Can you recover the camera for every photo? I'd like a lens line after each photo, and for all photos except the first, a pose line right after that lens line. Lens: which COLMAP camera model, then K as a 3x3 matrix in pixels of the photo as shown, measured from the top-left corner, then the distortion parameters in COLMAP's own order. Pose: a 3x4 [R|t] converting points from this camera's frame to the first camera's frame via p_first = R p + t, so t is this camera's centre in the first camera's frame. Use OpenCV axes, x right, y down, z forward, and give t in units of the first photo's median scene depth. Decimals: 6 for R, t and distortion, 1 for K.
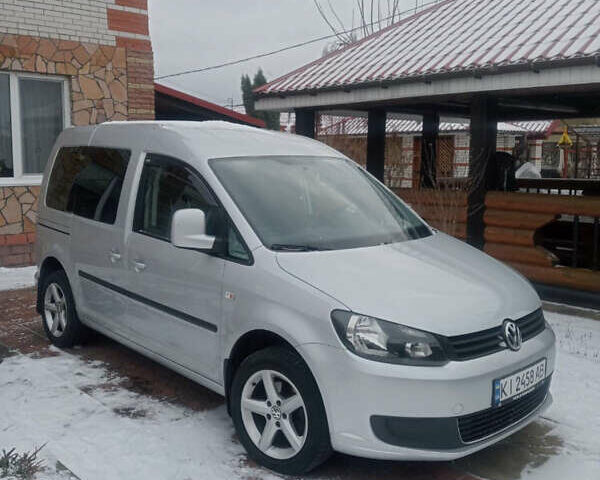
lens RADIAL K [[609.5, 0, 300.0], [0, 609.5, 240.0], [0, 0, 1]] dist [0.163399, -0.394069]
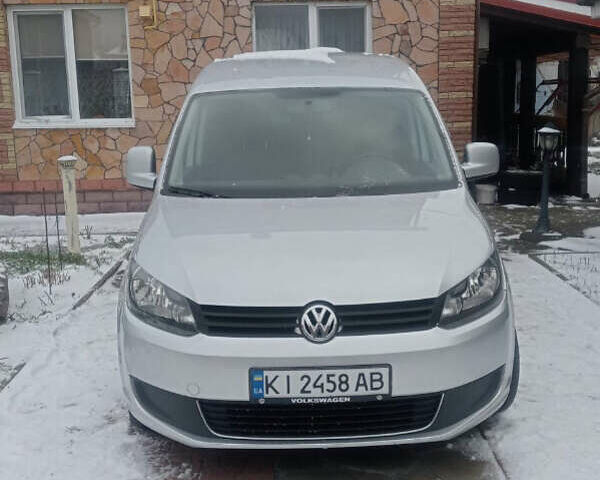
lens RADIAL K [[770.0, 0, 300.0], [0, 770.0, 240.0], [0, 0, 1]] dist [0.020864, 0.027936]
pose [[0.751481, 0.101842, -0.651847, 0.925832], [-0.062830, 0.994571, 0.082954, -0.023315], [0.656757, -0.021383, 0.753799, 0.274487]]
